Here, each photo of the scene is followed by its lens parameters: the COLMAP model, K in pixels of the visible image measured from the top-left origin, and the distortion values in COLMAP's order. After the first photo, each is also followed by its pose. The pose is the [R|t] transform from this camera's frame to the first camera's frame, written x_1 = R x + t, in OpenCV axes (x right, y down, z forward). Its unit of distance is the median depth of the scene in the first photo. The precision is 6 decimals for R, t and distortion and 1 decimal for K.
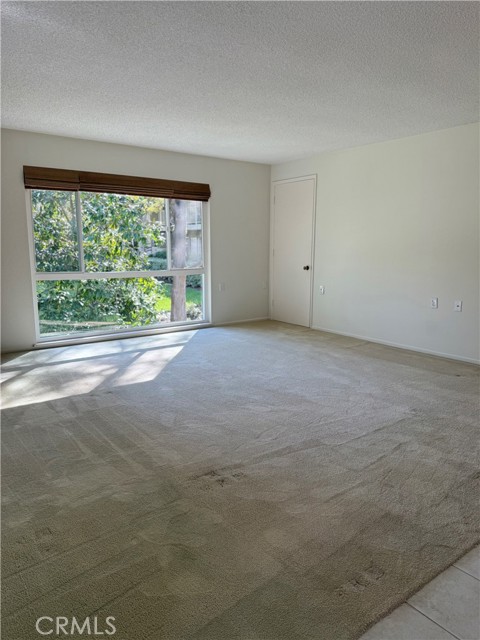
lens RADIAL K [[446.5, 0, 240.0], [0, 446.5, 320.0], [0, 0, 1]] dist [0.109755, -0.158410]
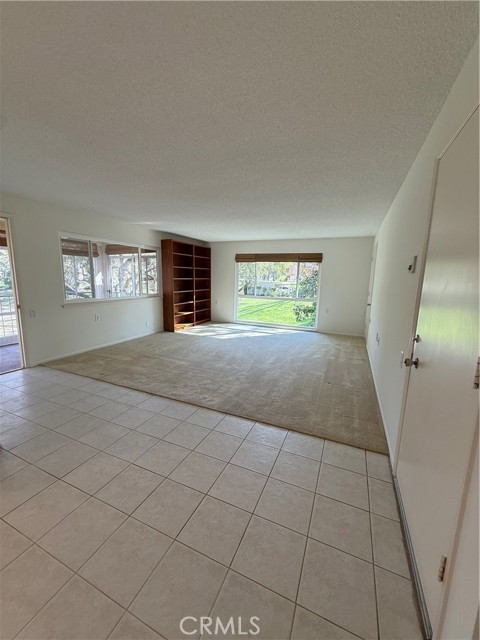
lens RADIAL K [[255.9, 0, 240.0], [0, 255.9, 320.0], [0, 0, 1]] dist [-0.000230, 0.000204]
pose [[0.490856, 0.150957, -0.858063, 0.869790], [-0.177210, 0.981586, 0.071315, -0.068225], [0.853028, 0.117052, 0.508568, 0.294387]]
